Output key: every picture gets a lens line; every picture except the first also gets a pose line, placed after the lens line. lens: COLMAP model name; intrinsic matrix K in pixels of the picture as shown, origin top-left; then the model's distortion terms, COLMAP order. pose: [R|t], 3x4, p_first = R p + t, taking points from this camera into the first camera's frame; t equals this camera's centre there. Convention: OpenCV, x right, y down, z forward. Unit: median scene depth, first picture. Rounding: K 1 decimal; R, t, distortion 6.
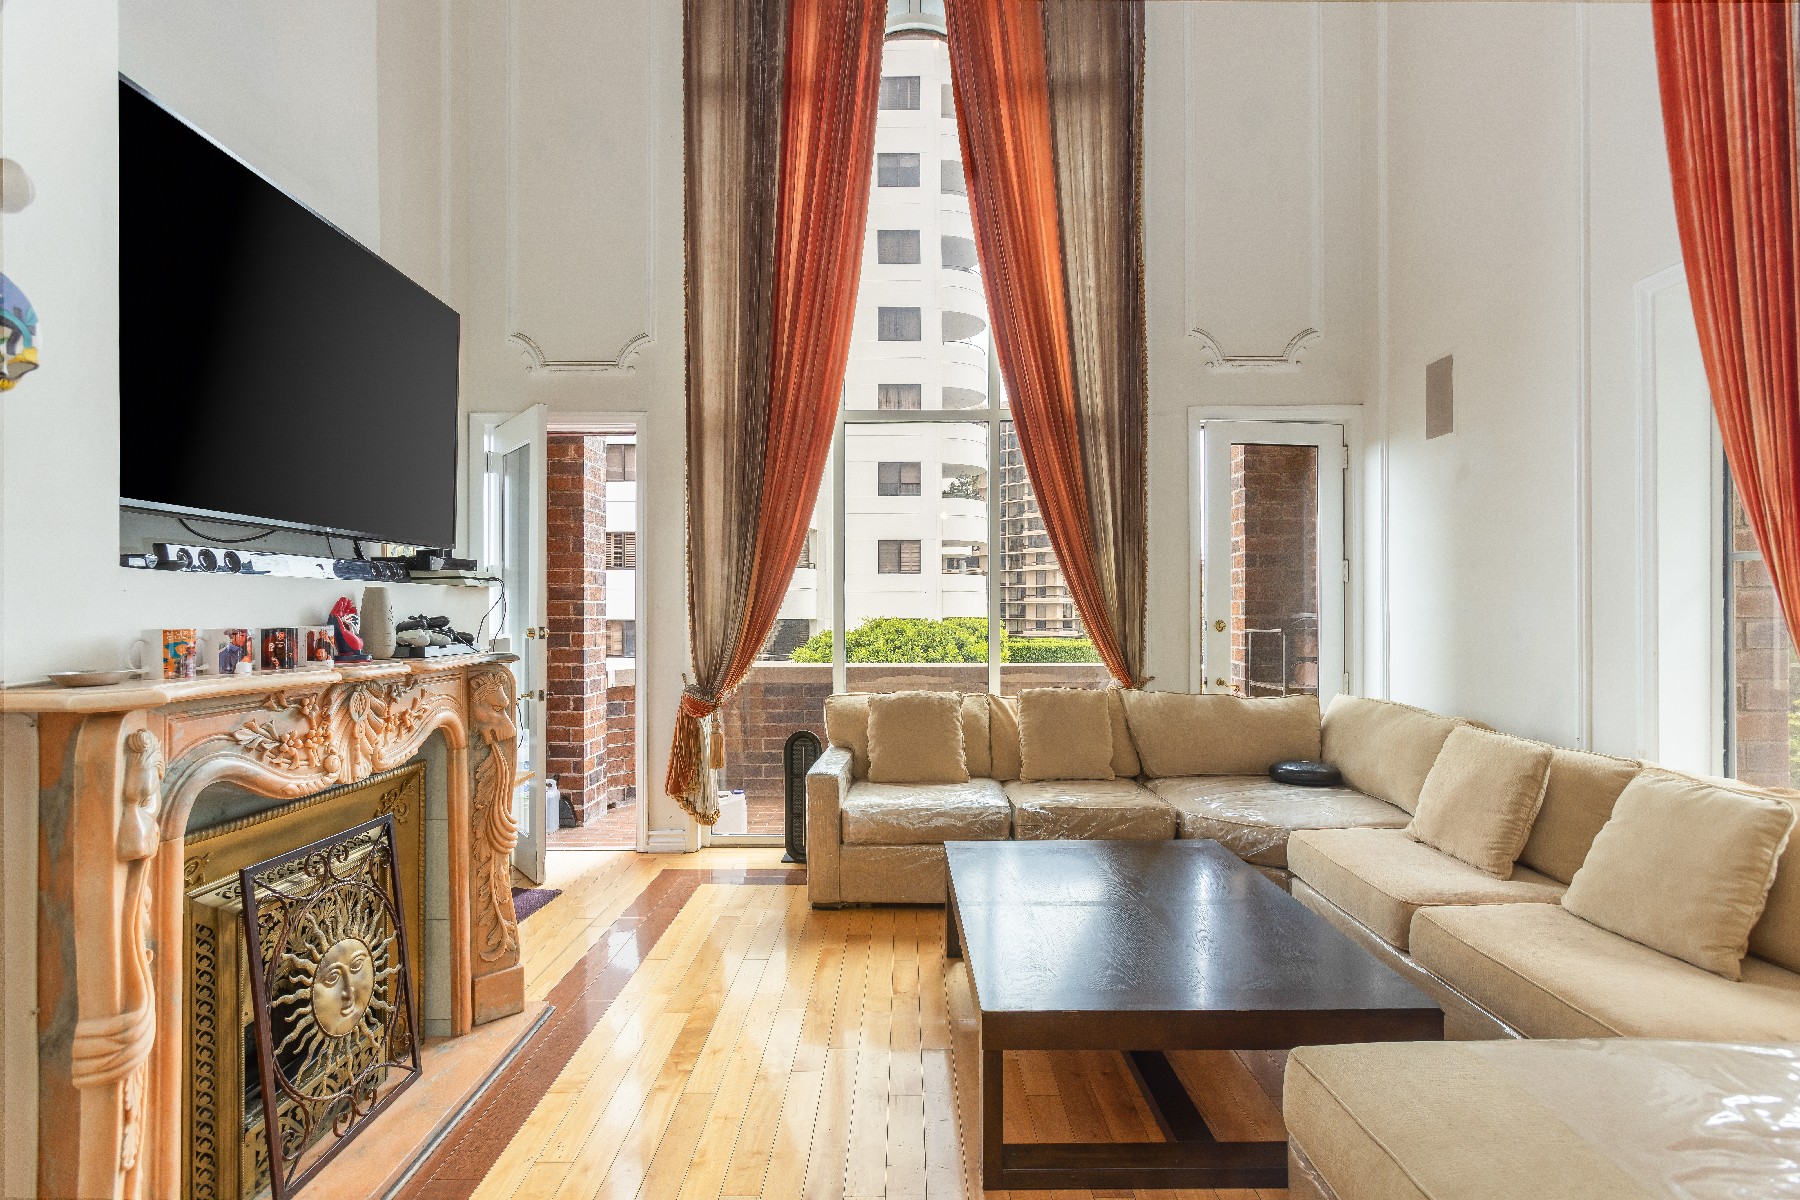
lens RADIAL K [[862.5, 0, 898.9], [0, 862.5, 603.8], [0, 0, 1]] dist [0.001845, 0.000829]
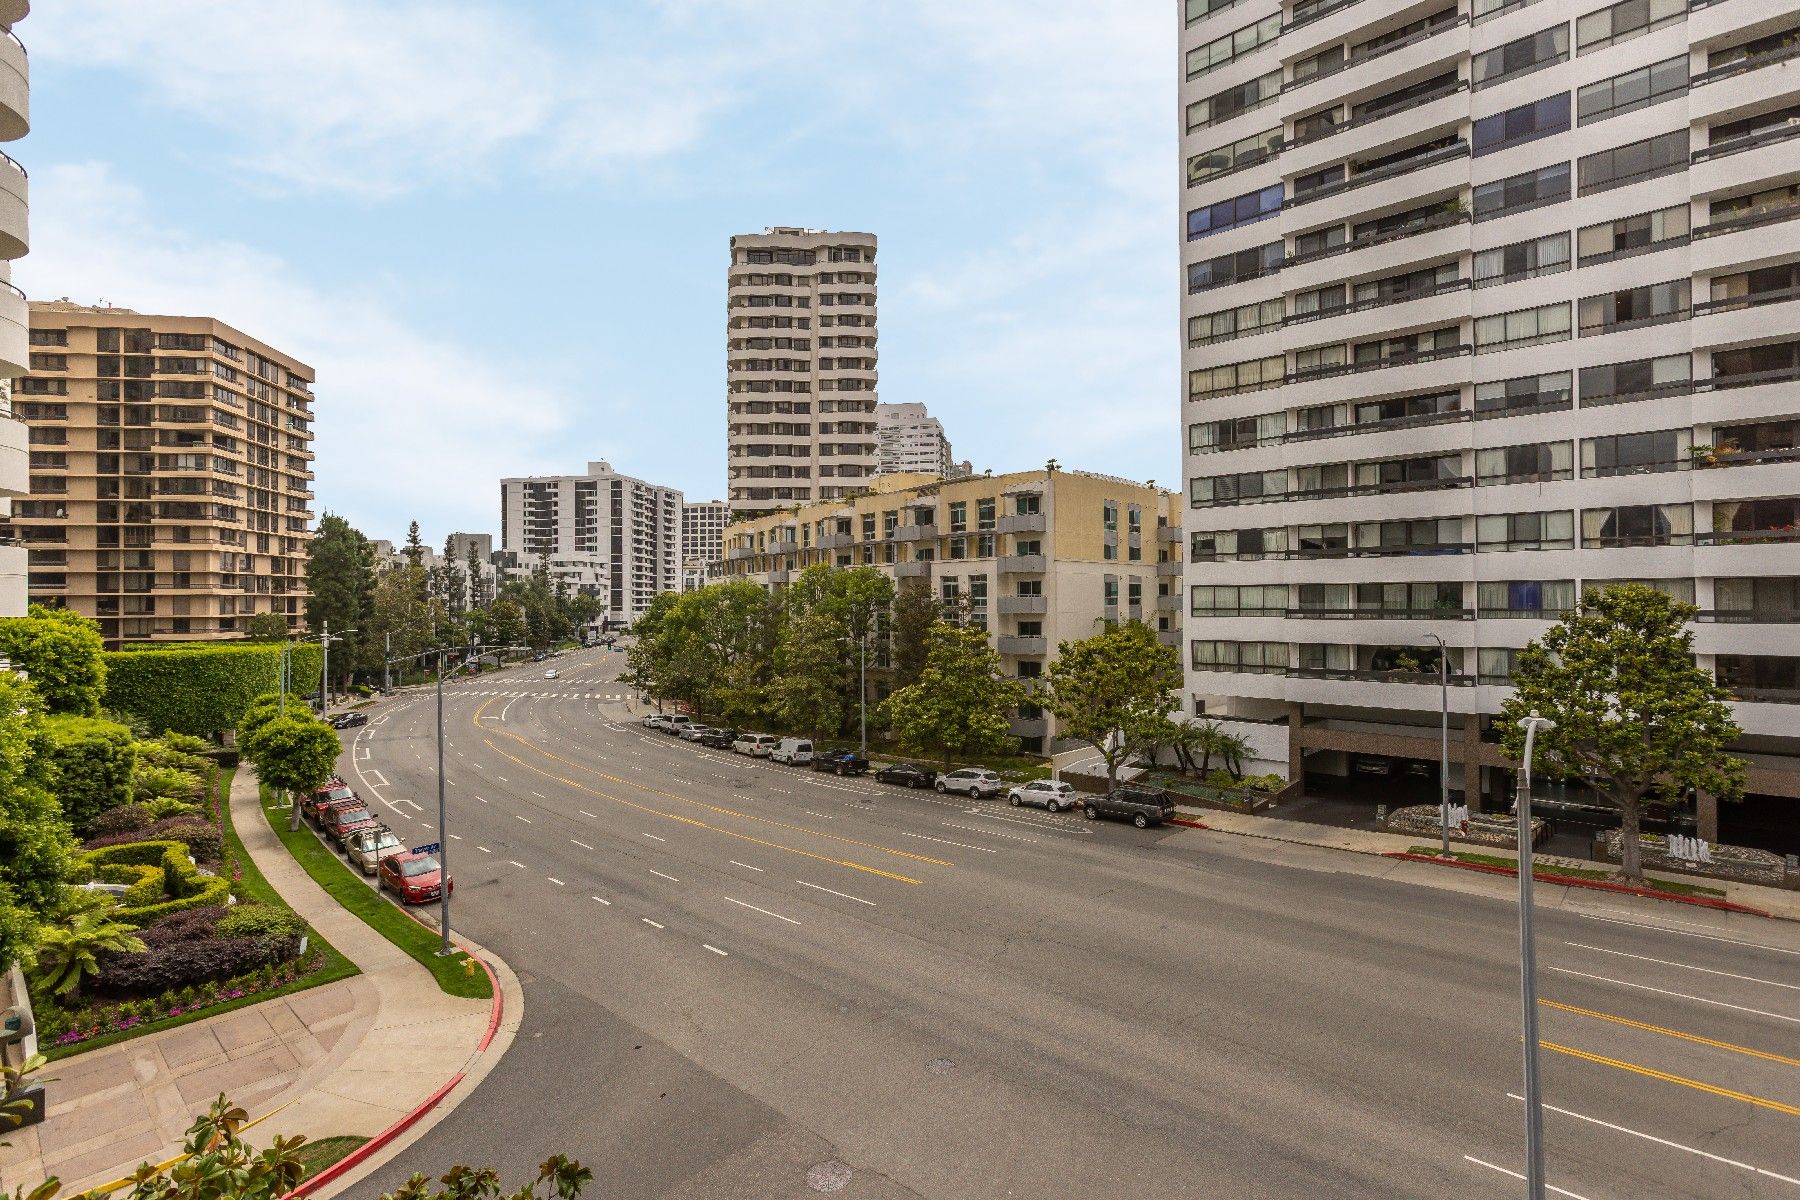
lens RADIAL K [[900.4, 0, 893.0], [0, 900.4, 593.4], [0, 0, 1]] dist [-0.006776, 0.012363]
pose [[0.679844, 0.004875, 0.733341, 0.491996], [-0.001946, 0.999986, -0.004844, 0.007193], [-0.733355, 0.001866, 0.679844, 1.357639]]
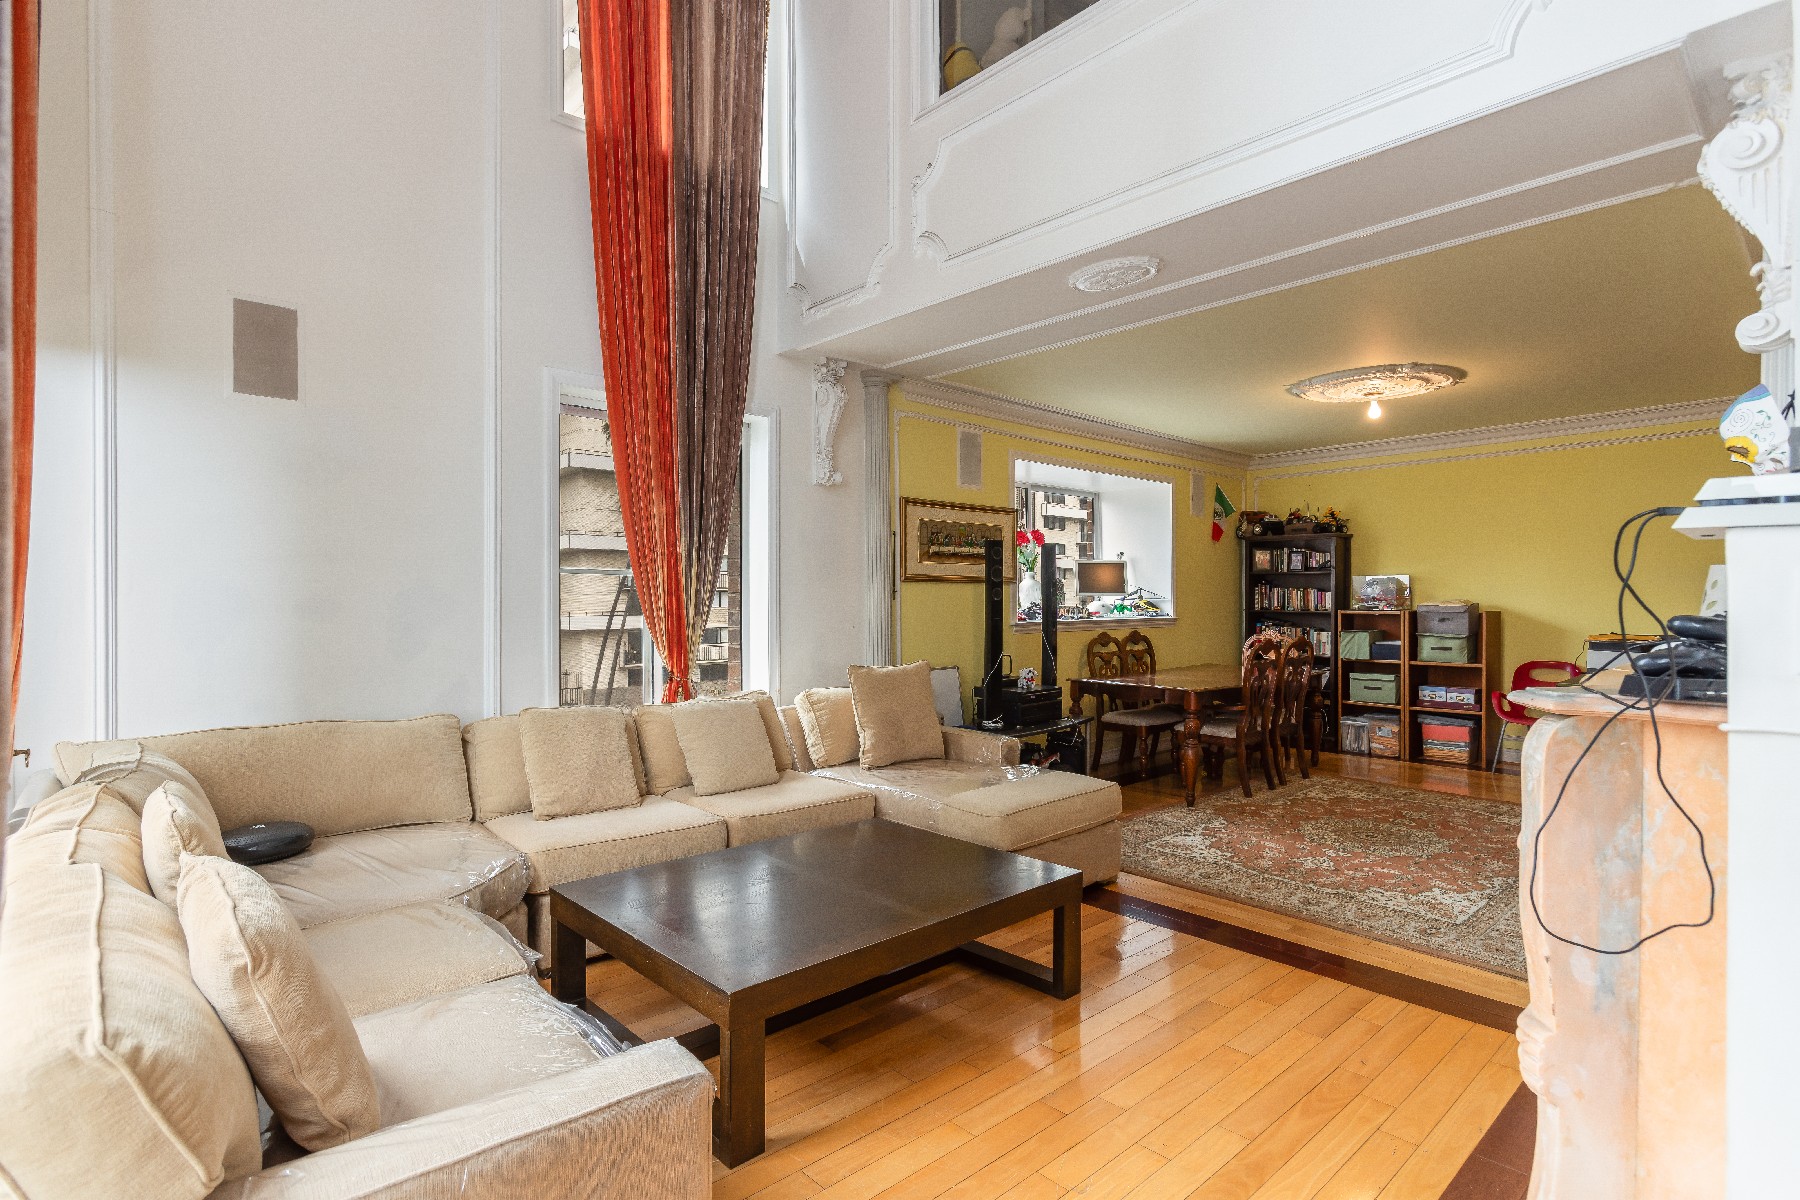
lens RADIAL K [[882.1, 0, 895.5], [0, 882.1, 608.4], [0, 0, 1]] dist [-0.007235, 0.000206]
pose [[-0.675611, -0.000999, 0.737257, -0.369722], [-0.001939, 0.999998, -0.000421, 0.007061], [-0.737255, -0.001714, -0.675612, 1.036215]]
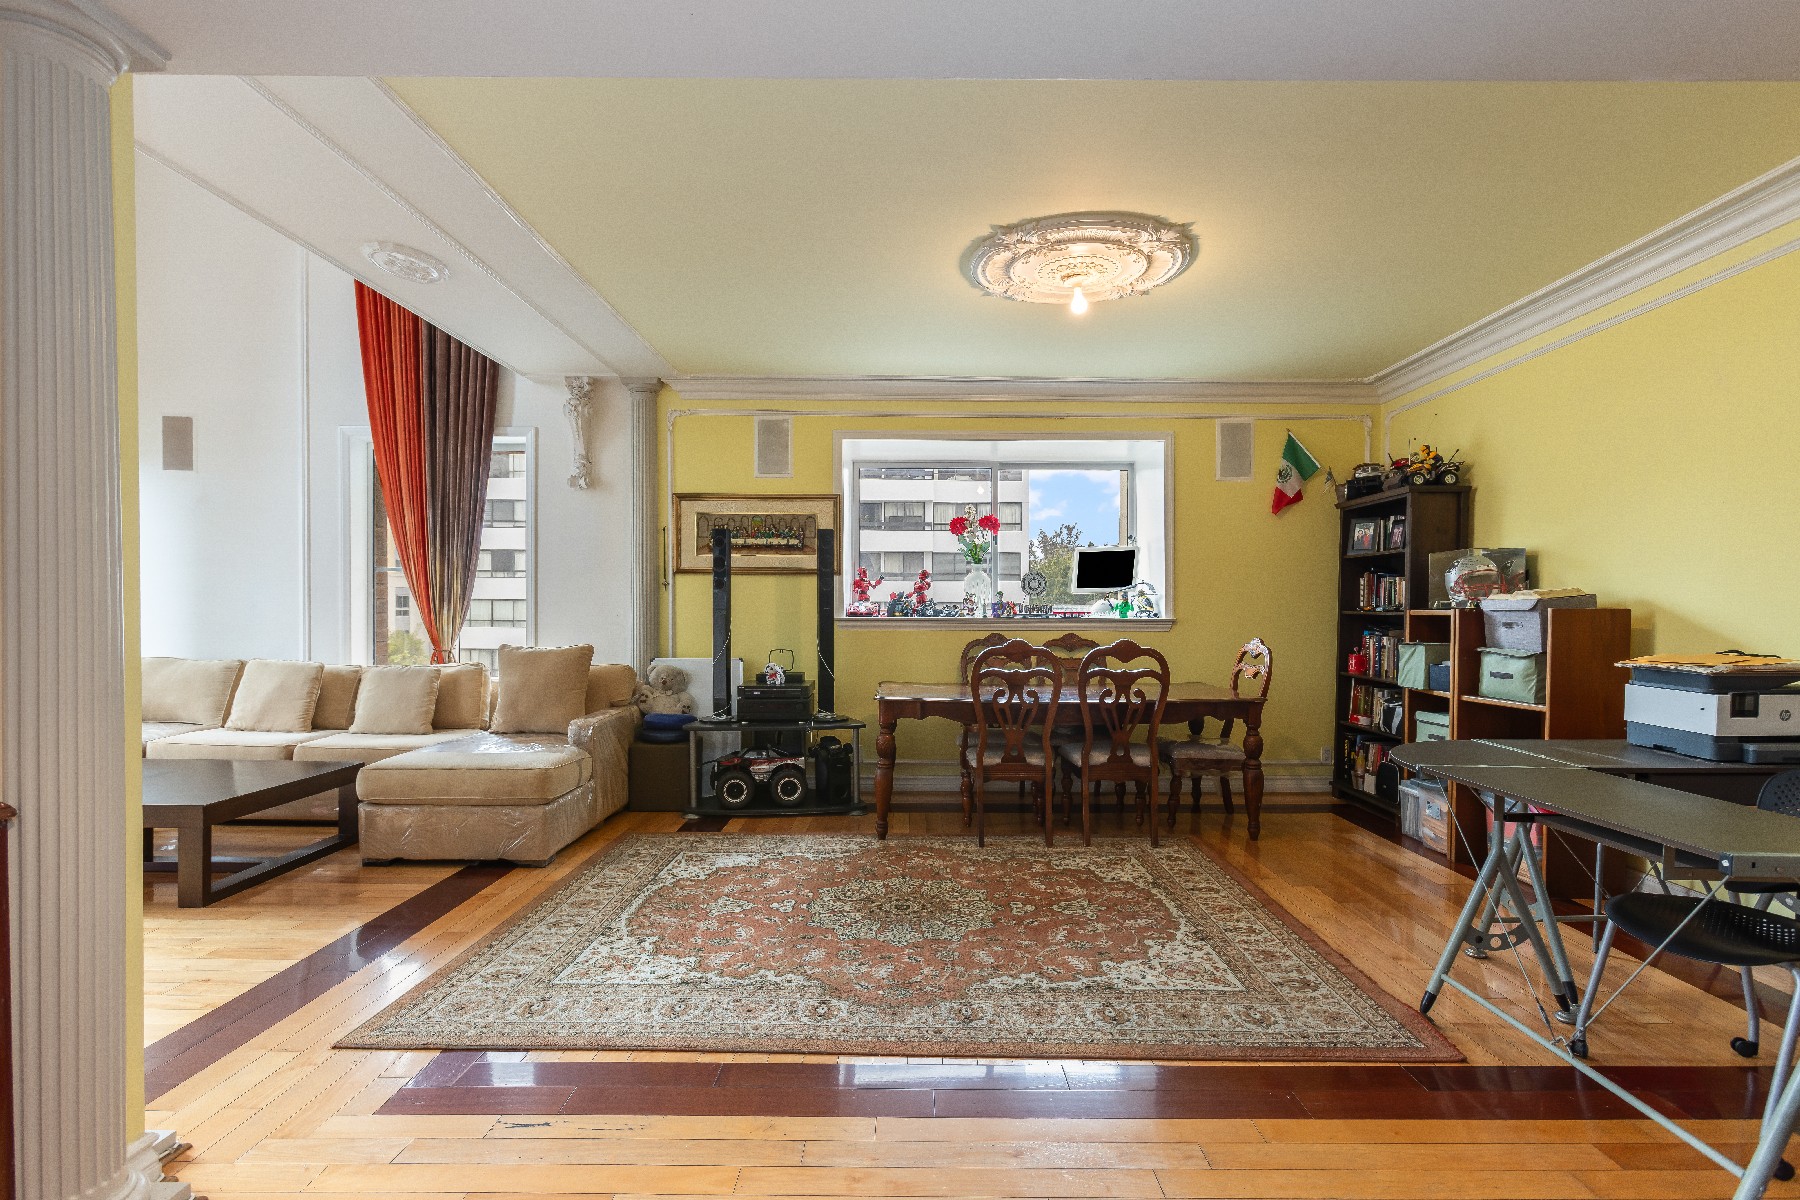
lens RADIAL K [[878.0, 0, 908.1], [0, 878.0, 635.8], [0, 0, 1]] dist [-0.000430, -0.000011]
pose [[0.001043, -0.018920, 0.999820, -0.768703], [-0.015928, 0.999694, 0.018934, 0.030573], [-0.999873, -0.015945, 0.000741, -0.197612]]
